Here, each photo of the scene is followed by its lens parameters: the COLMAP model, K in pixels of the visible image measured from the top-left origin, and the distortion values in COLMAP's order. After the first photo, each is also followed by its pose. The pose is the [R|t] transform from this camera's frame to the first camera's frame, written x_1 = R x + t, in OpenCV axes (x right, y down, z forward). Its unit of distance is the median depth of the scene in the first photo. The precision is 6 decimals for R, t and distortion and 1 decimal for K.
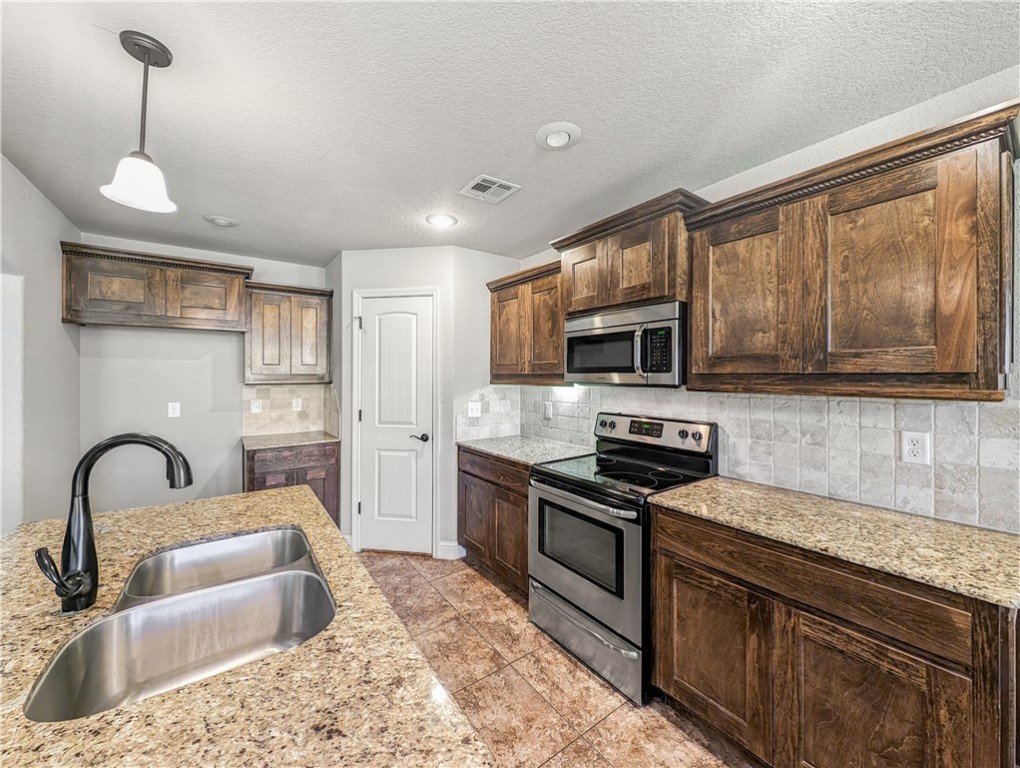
lens RADIAL K [[384.2, 0, 508.1], [0, 384.2, 375.3], [0, 0, 1]] dist [-0.004117, -0.000259]
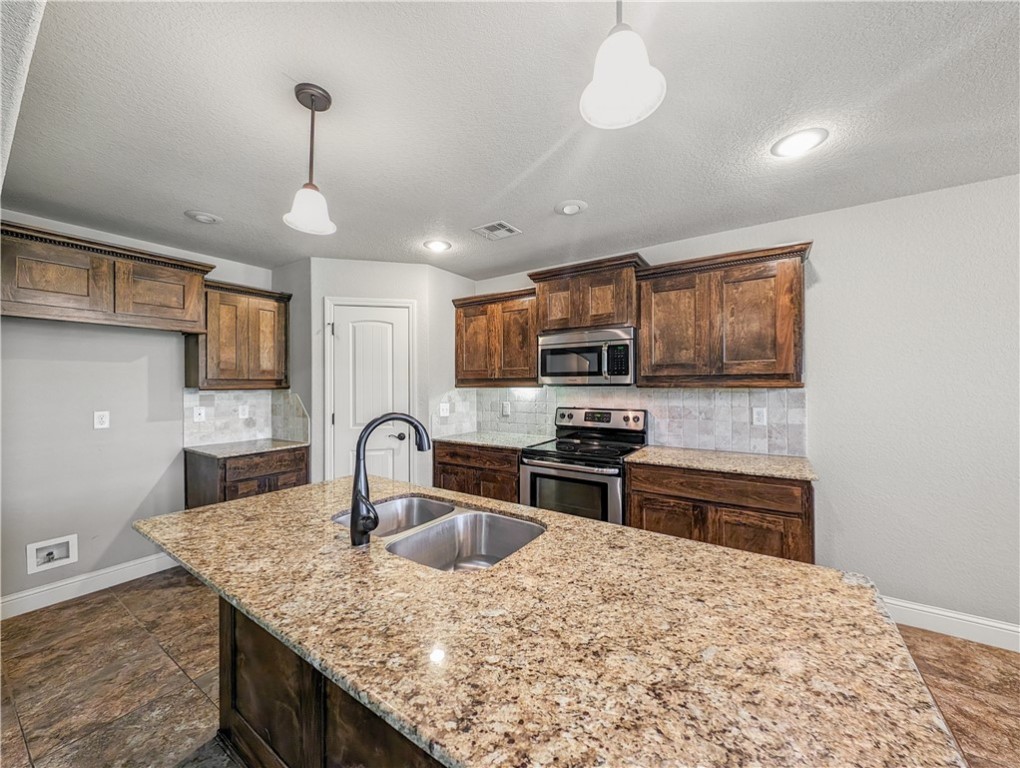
lens RADIAL K [[372.7, 0, 510.0], [0, 372.7, 384.0], [0, 0, 1]] dist [0.000859, -0.000015]
pose [[0.938446, -0.005042, 0.345390, -0.453310], [0.005610, 0.999984, -0.000645, 0.022504], [-0.345381, 0.002543, 0.938459, -0.170134]]
